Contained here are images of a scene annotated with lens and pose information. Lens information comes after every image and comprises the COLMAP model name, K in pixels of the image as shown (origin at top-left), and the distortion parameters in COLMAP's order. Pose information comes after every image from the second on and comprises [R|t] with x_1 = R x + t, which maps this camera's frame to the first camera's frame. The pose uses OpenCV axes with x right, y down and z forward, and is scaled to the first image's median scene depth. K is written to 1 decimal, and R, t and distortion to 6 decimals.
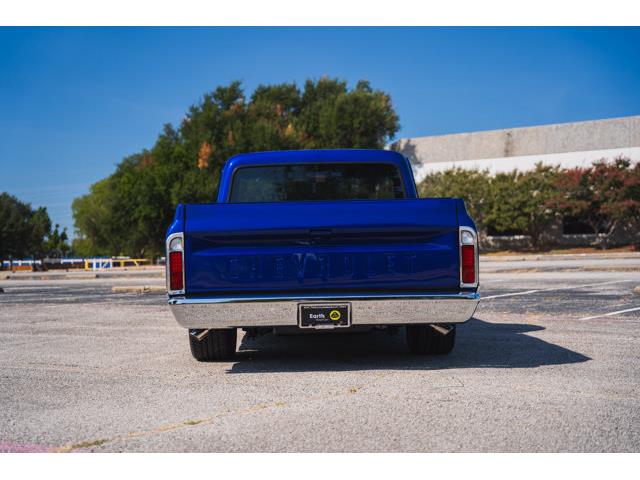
lens RADIAL K [[898.5, 0, 320.0], [0, 898.5, 240.0], [0, 0, 1]] dist [0.124813, 0.035581]
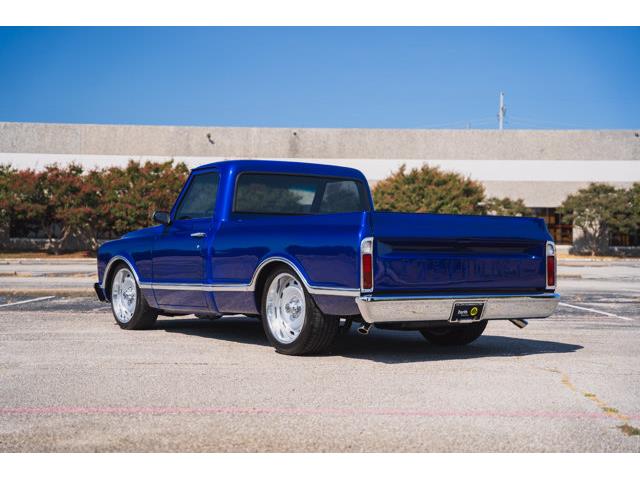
lens RADIAL K [[914.1, 0, 320.0], [0, 914.1, 240.0], [0, 0, 1]] dist [0.151484, 0.022098]
pose [[0.832443, 0.038449, 0.552776, -0.451105], [-0.035641, 0.999239, -0.015830, 0.008280], [-0.552964, -0.006524, 0.833180, 0.050114]]
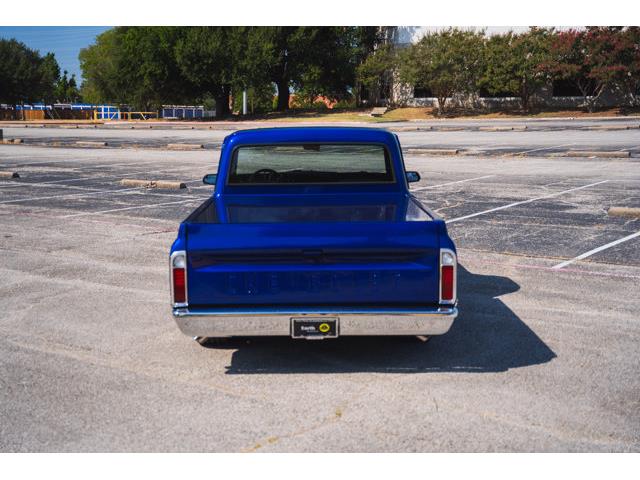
lens RADIAL K [[848.4, 0, 320.0], [0, 848.4, 240.0], [0, 0, 1]] dist [0.118458, 0.059232]
pose [[0.999907, 0.013215, 0.003382, 0.003408], [-0.013589, 0.986609, 0.162534, -0.102933], [-0.001189, -0.162565, 0.986697, -0.003900]]
